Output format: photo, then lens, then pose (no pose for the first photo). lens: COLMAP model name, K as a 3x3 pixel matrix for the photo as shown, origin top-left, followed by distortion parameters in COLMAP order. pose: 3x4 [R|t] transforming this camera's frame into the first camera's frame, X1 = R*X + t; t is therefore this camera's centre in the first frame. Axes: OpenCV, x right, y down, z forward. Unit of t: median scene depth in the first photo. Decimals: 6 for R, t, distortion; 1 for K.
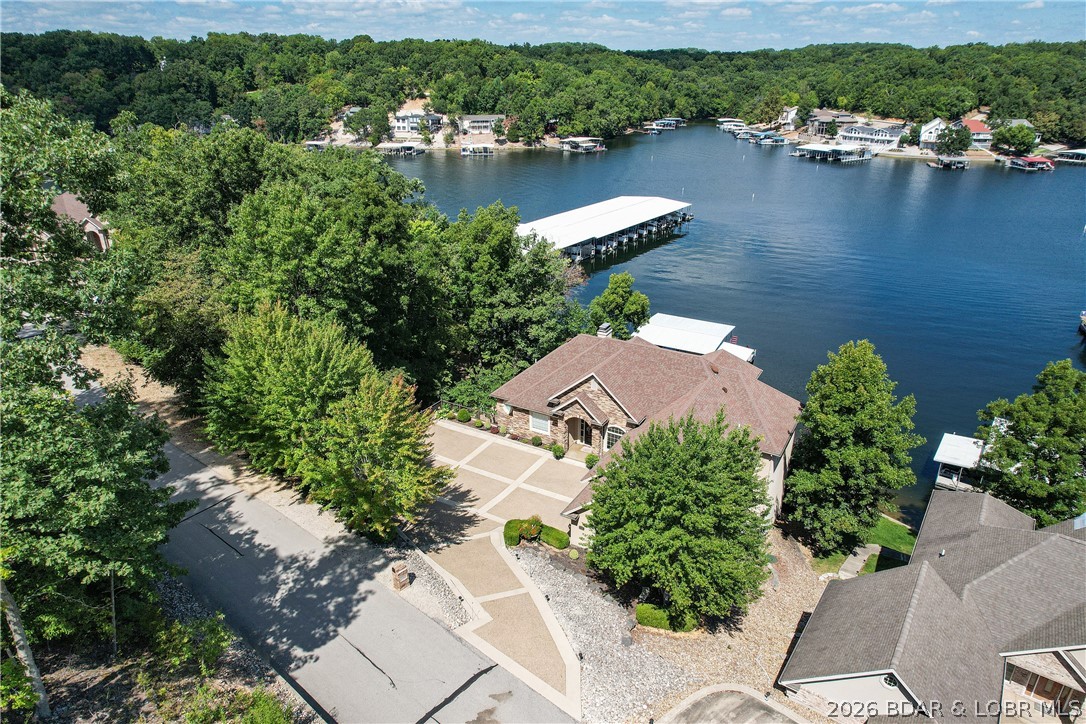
lens RADIAL K [[691.3, 0, 540.1], [0, 691.3, 360.6], [0, 0, 1]] dist [-0.072132, 0.059319]
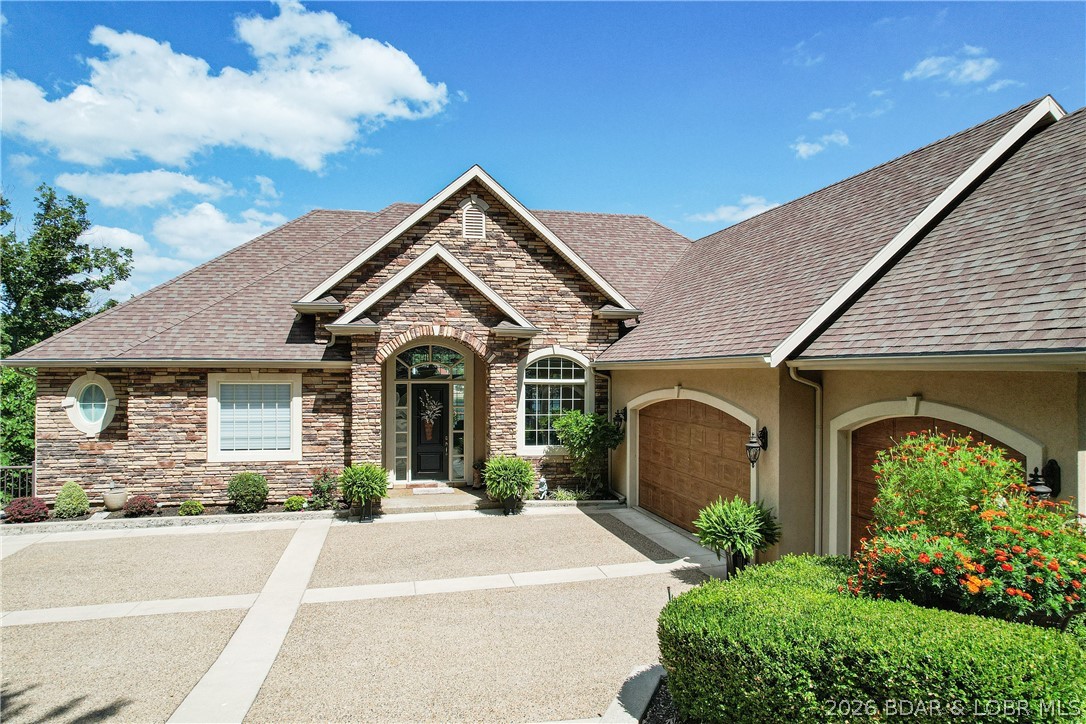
lens RADIAL K [[691.3, 0, 548.0], [0, 691.3, 367.6], [0, 0, 1]] dist [-0.072132, 0.059319]
pose [[0.727377, 0.001597, 0.686236, -0.031592], [0.266974, 0.920560, -0.285122, 0.056236], [-0.632177, 0.390598, 0.669168, 0.235587]]
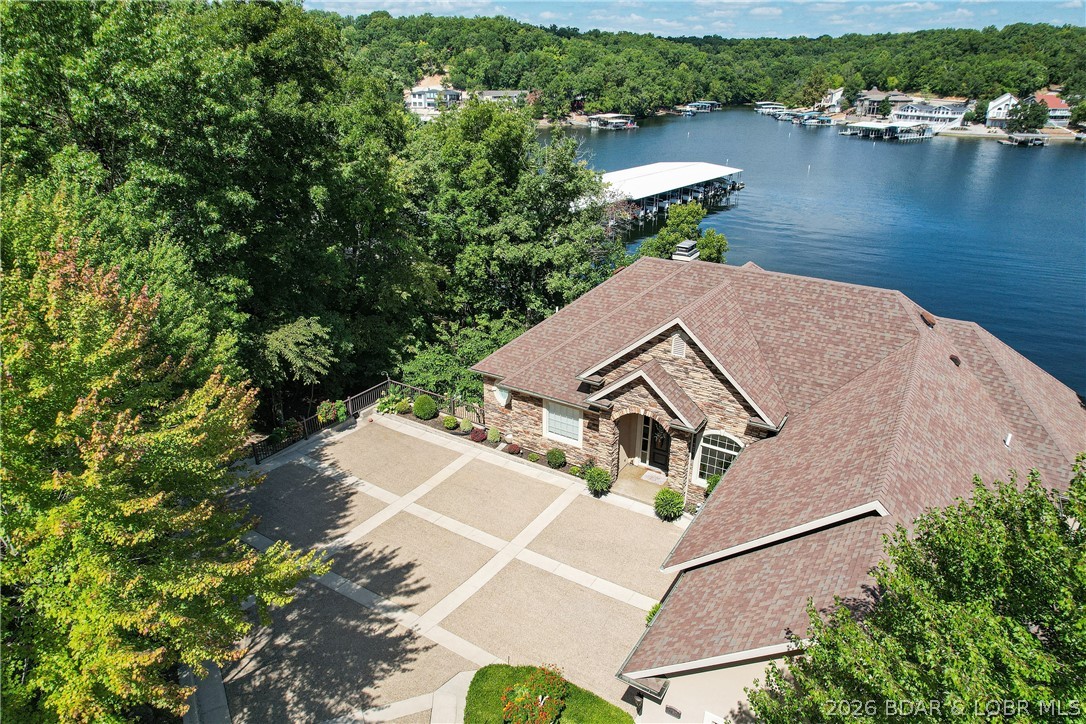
lens RADIAL K [[691.3, 0, 543.8], [0, 691.3, 359.3], [0, 0, 1]] dist [-0.072132, 0.059319]
pose [[0.999519, 0.016700, -0.026147, -0.000557], [-0.016726, 0.999860, -0.000777, 0.013662], [0.026131, 0.001214, 0.999658, 0.153924]]
